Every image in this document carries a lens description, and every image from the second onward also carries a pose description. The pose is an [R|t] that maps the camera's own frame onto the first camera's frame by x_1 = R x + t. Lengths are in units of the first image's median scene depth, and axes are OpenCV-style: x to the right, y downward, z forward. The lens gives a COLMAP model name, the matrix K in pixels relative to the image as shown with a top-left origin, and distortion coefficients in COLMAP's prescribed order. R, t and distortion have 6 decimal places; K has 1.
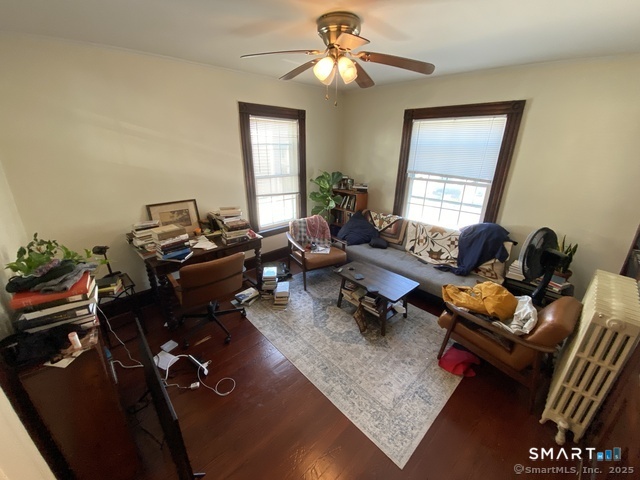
lens RADIAL K [[257.7, 0, 314.4], [0, 257.7, 240.2], [0, 0, 1]] dist [0.021720, -0.021874]
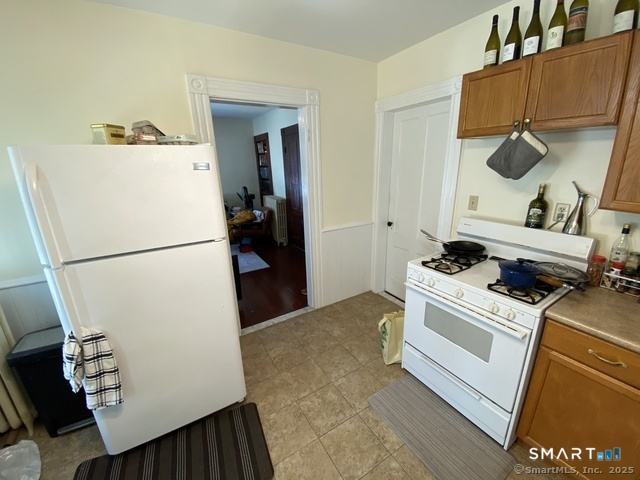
lens RADIAL K [[257.7, 0, 314.4], [0, 257.7, 240.2], [0, 0, 1]] dist [0.021720, -0.021874]
pose [[0.204303, -0.287578, 0.935713, -0.939648], [0.368561, 0.908135, 0.198630, 0.120611], [-0.906875, 0.304287, 0.291524, -0.127549]]
